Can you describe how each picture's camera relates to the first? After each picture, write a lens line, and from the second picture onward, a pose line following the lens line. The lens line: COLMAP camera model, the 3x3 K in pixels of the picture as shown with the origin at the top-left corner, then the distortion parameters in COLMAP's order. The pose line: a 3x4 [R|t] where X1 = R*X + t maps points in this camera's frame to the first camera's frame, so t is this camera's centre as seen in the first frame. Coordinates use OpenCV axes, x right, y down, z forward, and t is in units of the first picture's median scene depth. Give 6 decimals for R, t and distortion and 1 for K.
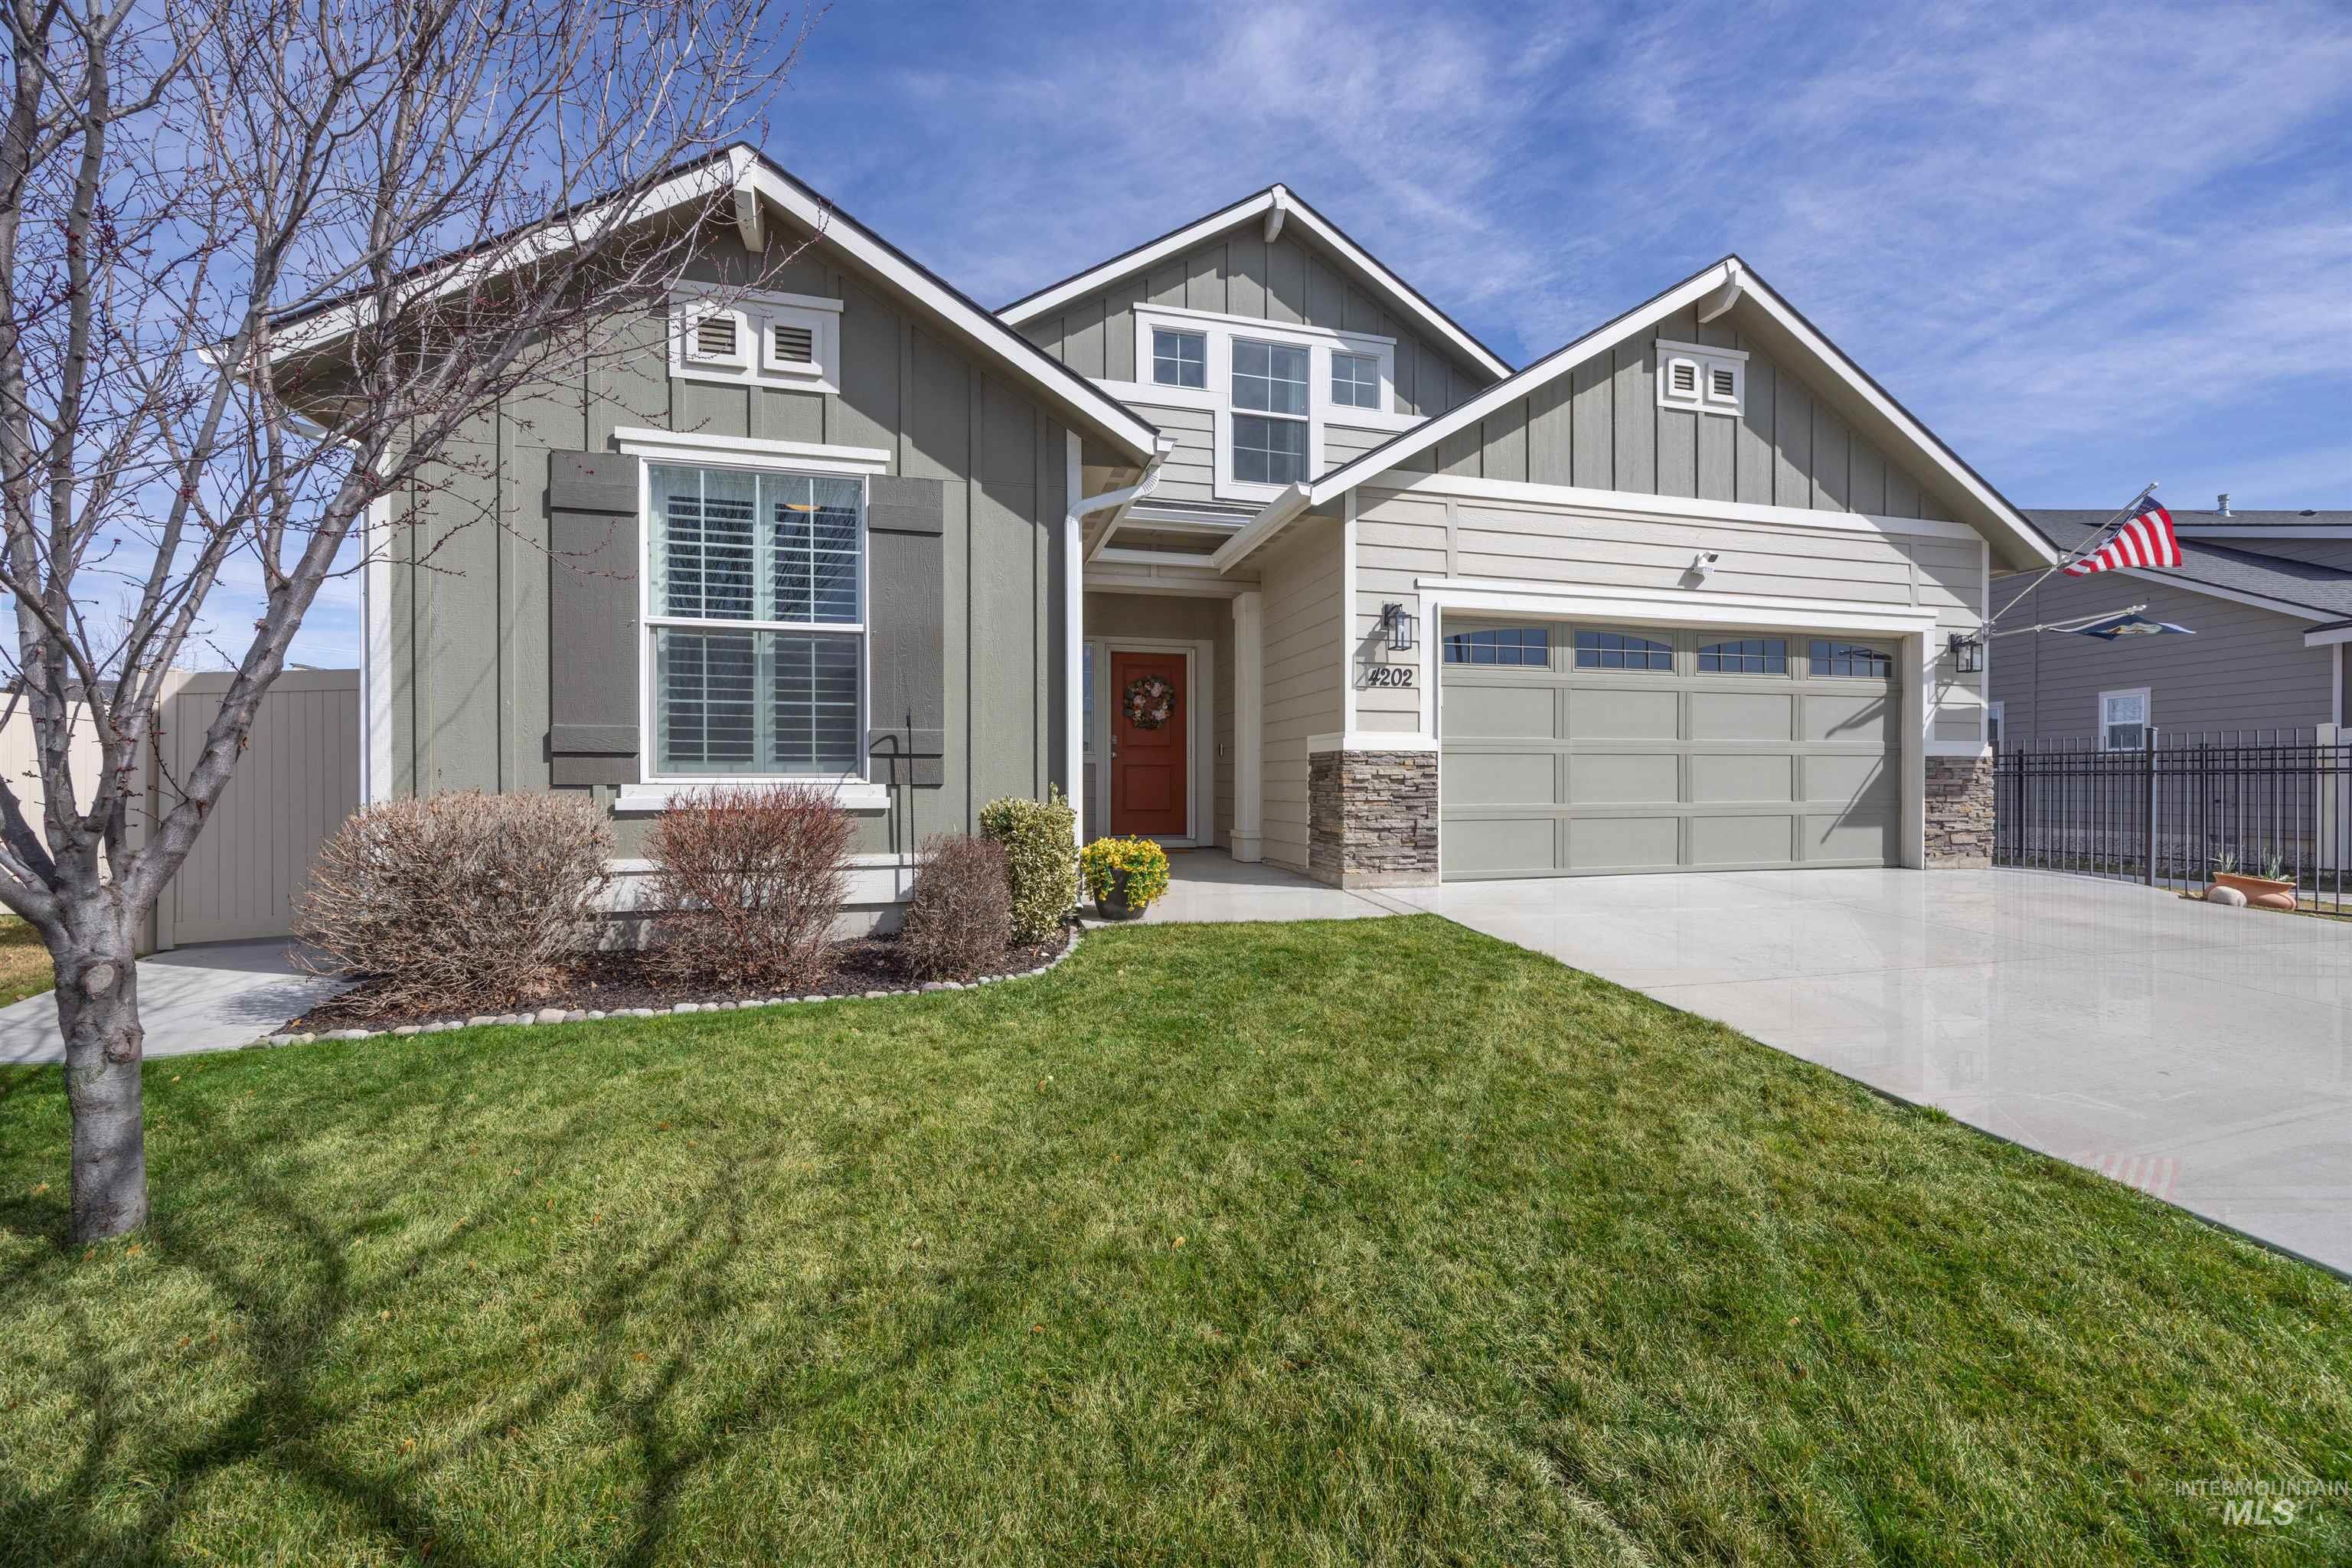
lens RADIAL K [[893.3, 0, 1174.6], [0, 893.3, 785.1], [0, 0, 1]] dist [-0.003228, 0.000730]
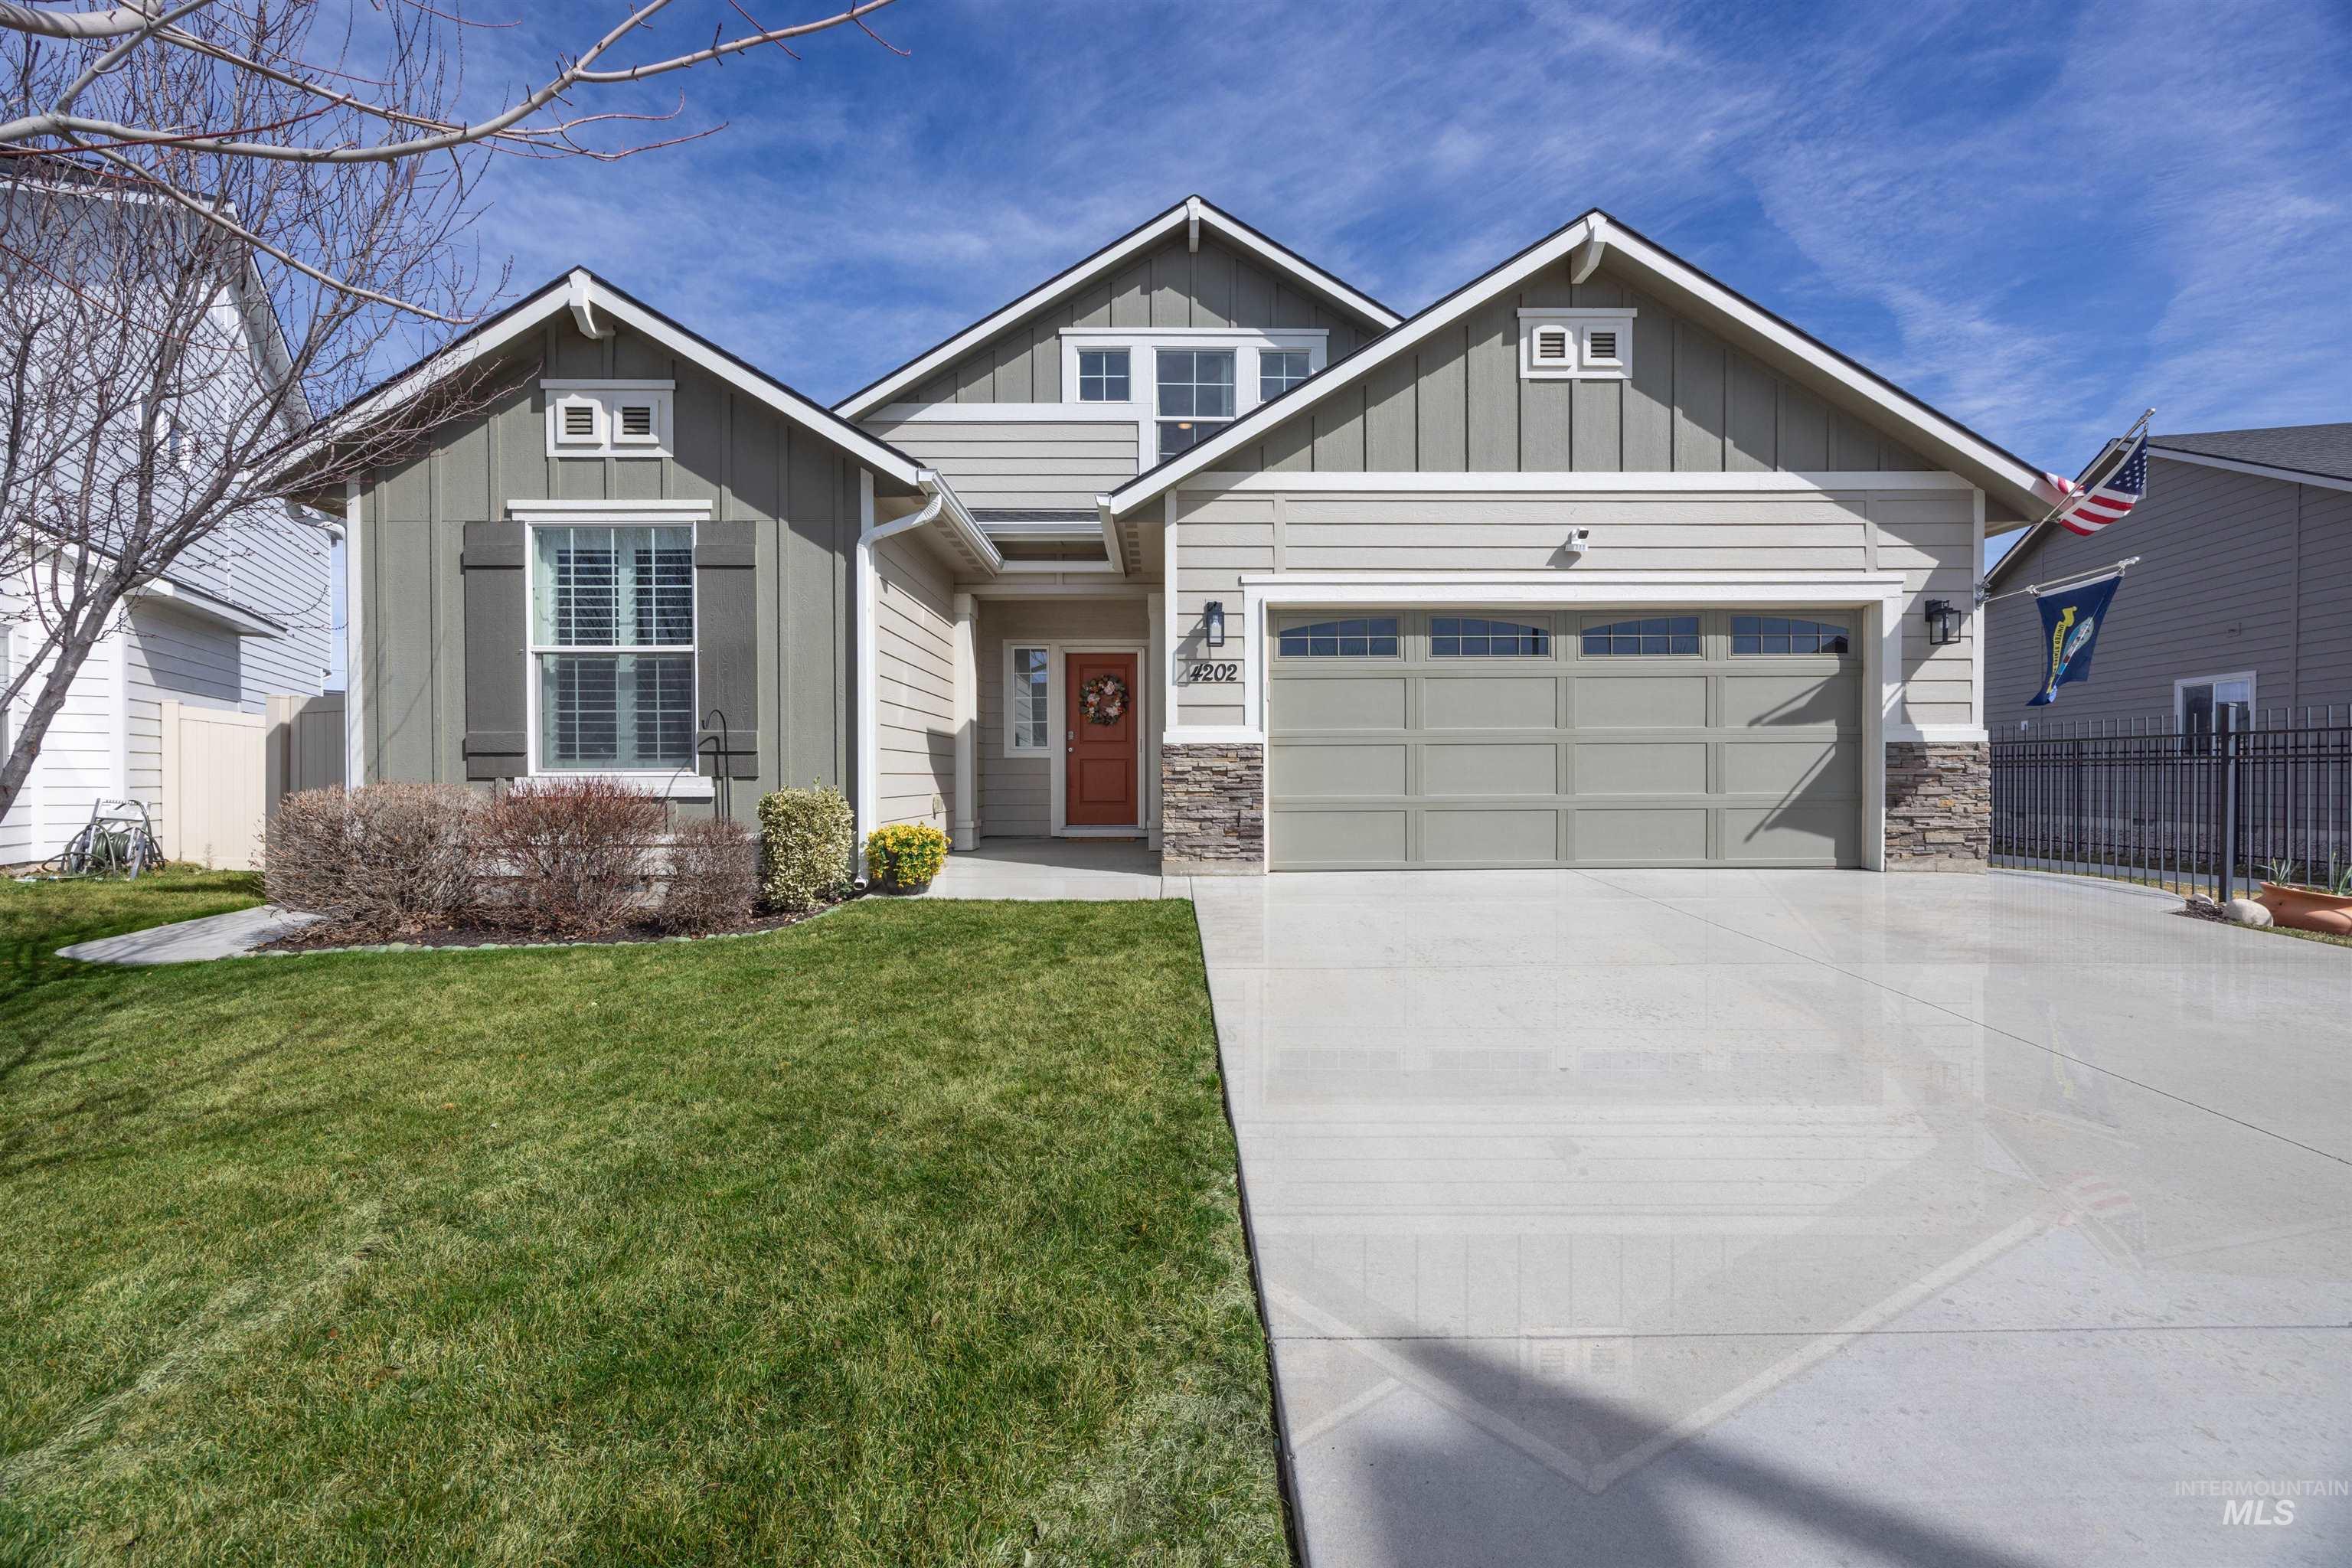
lens RADIAL K [[893.3, 0, 1172.0], [0, 893.3, 785.5], [0, 0, 1]] dist [-0.003228, 0.000730]
pose [[0.971190, 0.000126, -0.238306, 0.433148], [0.001797, 0.999968, 0.007849, 0.001915], [0.238299, -0.008051, 0.971158, -0.019601]]
